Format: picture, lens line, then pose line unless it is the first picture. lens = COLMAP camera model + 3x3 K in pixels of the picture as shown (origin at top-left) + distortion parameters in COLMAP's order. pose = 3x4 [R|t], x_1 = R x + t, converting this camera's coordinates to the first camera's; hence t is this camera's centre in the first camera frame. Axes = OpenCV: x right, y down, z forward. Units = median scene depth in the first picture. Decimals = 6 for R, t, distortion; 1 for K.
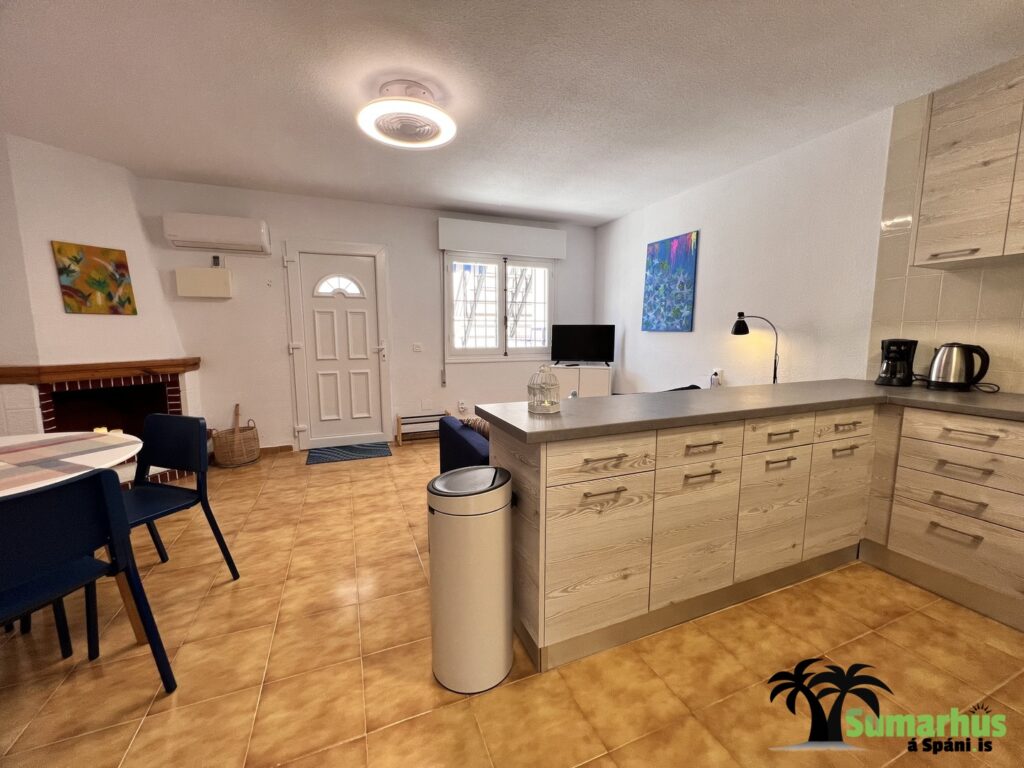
lens RADIAL K [[409.0, 0, 510.6], [0, 409.0, 384.5], [0, 0, 1]] dist [-0.003049, 0.000762]
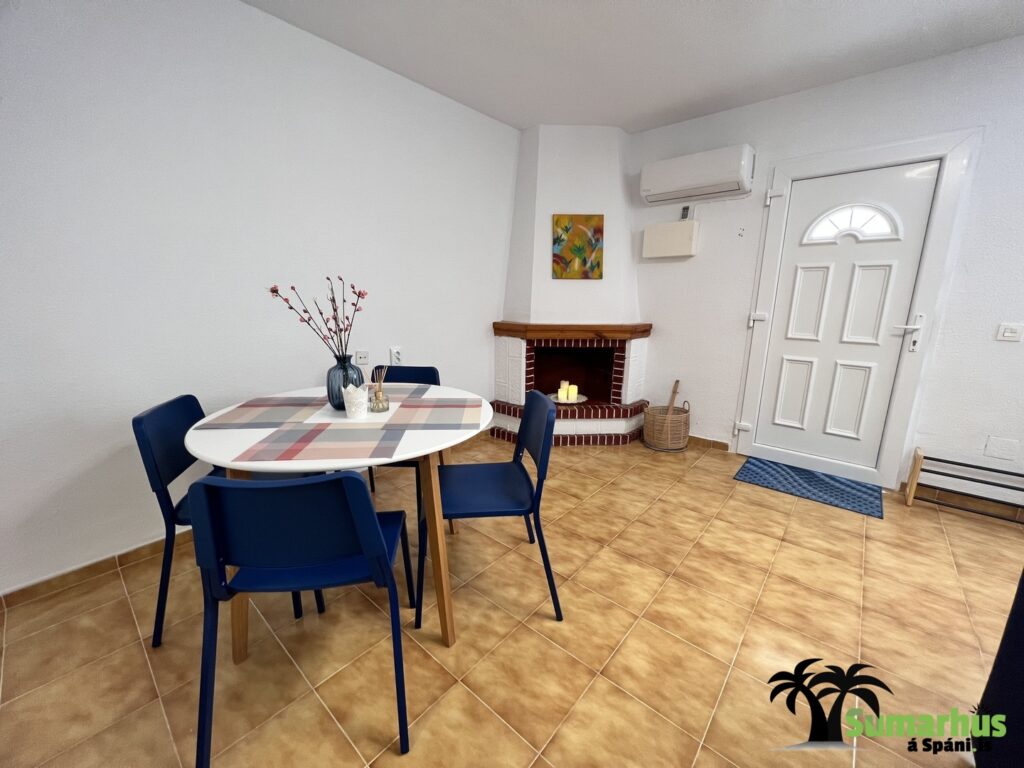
lens RADIAL K [[409.0, 0, 509.3], [0, 409.0, 384.2], [0, 0, 1]] dist [-0.003049, 0.000762]
pose [[0.445101, 0.196838, -0.873579, -0.077825], [-0.122924, 0.979738, 0.158127, -0.047561], [0.887003, 0.037001, 0.460278, 0.343920]]
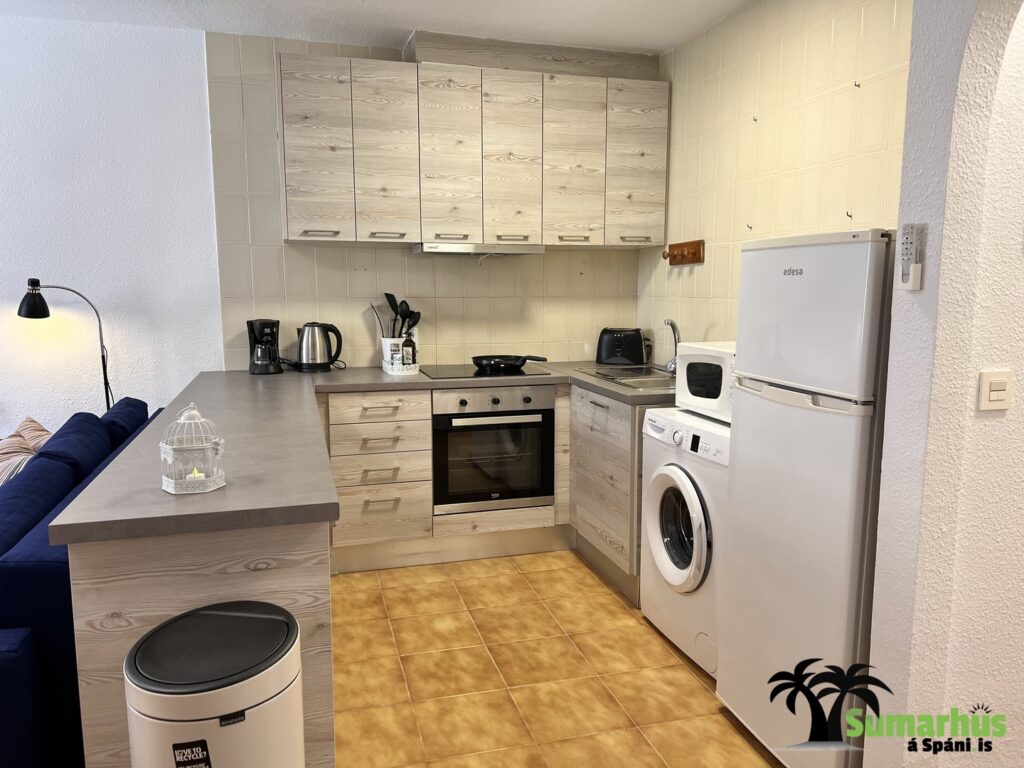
lens RADIAL K [[767.1, 0, 509.4], [0, 767.1, 387.4], [0, 0, 1]] dist [0.060401, -0.065144]
pose [[0.119378, -0.132431, 0.983977, -0.446020], [0.124961, 0.985187, 0.117433, -0.070583], [-0.984954, 0.108940, 0.134158, 0.209973]]
